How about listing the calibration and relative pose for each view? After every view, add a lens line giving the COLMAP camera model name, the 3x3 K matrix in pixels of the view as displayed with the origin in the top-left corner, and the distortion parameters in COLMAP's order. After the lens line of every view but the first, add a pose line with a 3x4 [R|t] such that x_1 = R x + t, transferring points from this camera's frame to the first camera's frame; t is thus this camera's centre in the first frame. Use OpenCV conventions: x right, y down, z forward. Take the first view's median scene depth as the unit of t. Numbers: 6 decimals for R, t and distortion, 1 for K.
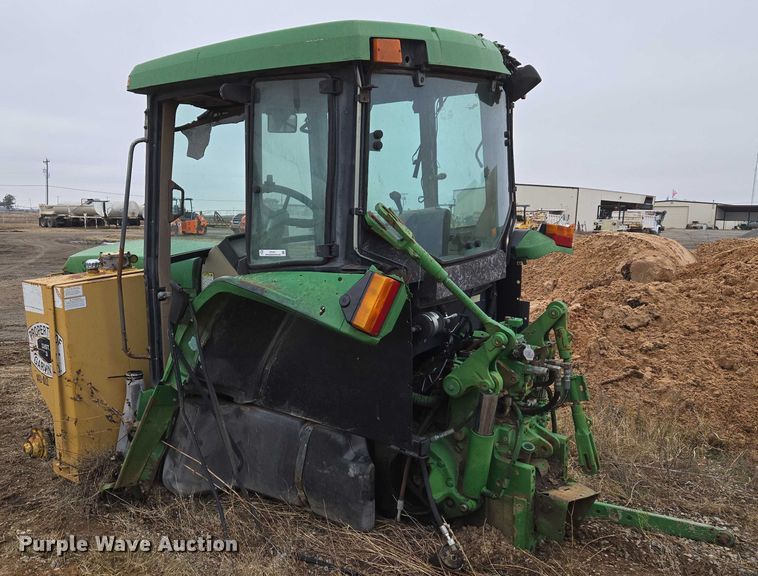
lens RADIAL K [[690.2, 0, 296.0], [0, 690.2, 301.4], [0, 0, 1]] dist [0.082570, -0.019994]
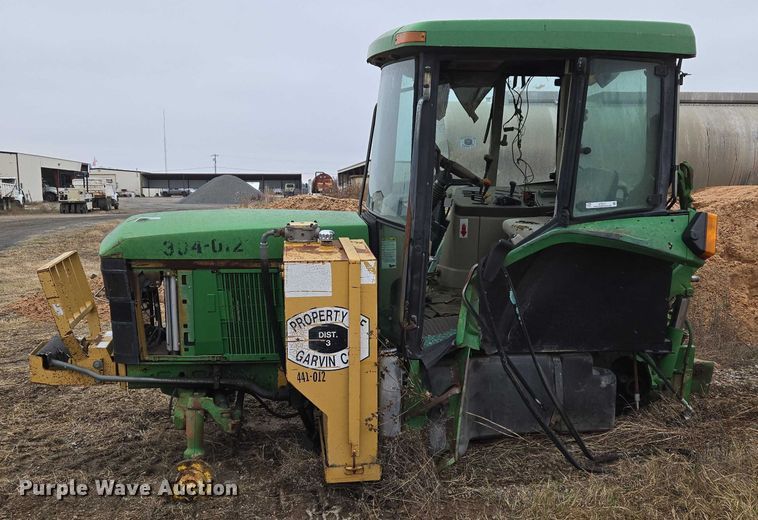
lens RADIAL K [[770.7, 0, 371.3], [0, 770.7, 278.2], [0, 0, 1]] dist [0.060045, -0.006988]
pose [[0.654658, -0.110583, 0.747793, -1.069132], [0.112343, 0.992489, 0.048417, -0.044658], [-0.747530, 0.052313, 0.662164, 0.353708]]
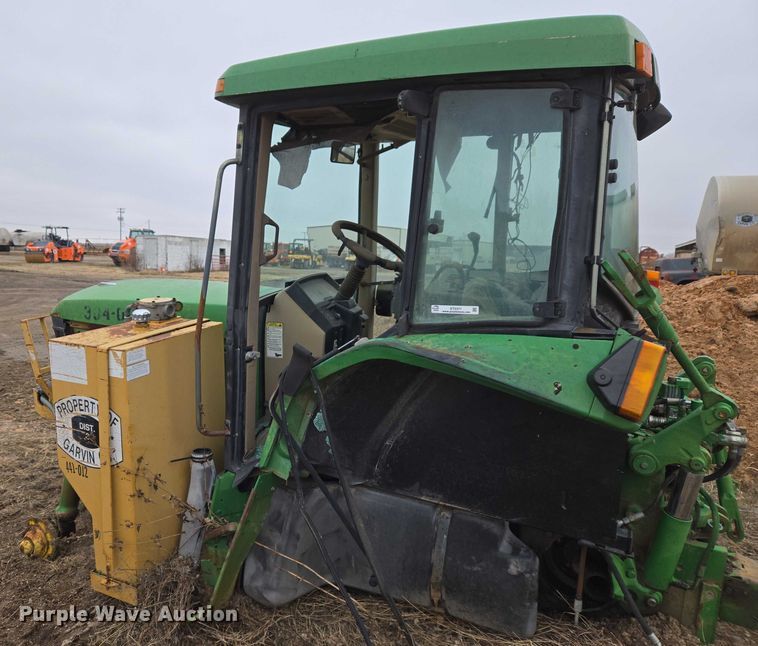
lens RADIAL K [[594.6, 0, 311.5], [0, 594.6, 310.1], [0, 0, 1]] dist [0.069462, -0.053640]
pose [[0.967580, -0.010301, 0.252353, -0.300580], [0.014421, 0.999791, -0.014482, -0.051593], [-0.252151, 0.017652, 0.967527, 0.319566]]
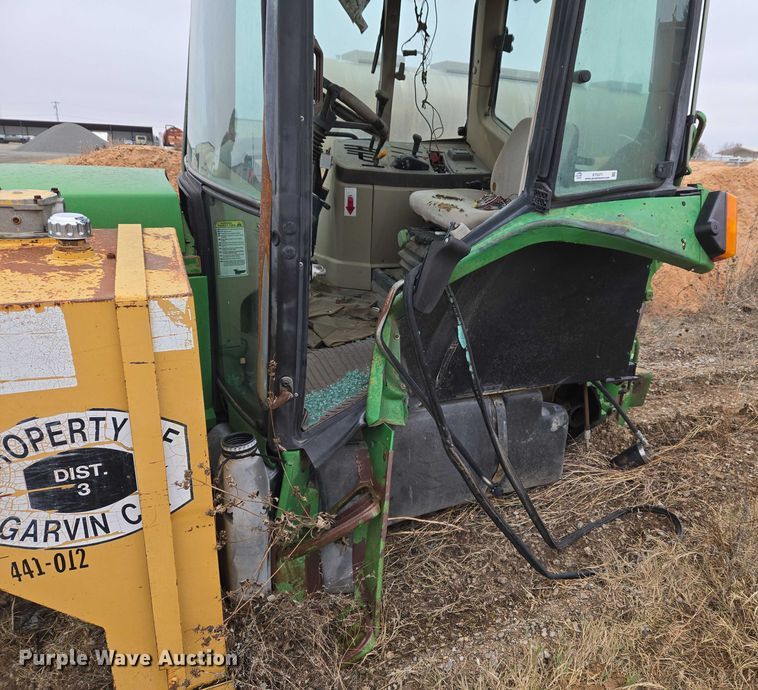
lens RADIAL K [[615.3, 0, 461.0], [0, 615.3, 349.7], [0, 0, 1]] dist [0.080269, -0.076415]
pose [[0.362086, -0.283111, 0.888111, -0.584488], [0.085168, 0.958824, 0.270929, -0.069277], [-0.928246, -0.022461, 0.371289, 0.736094]]
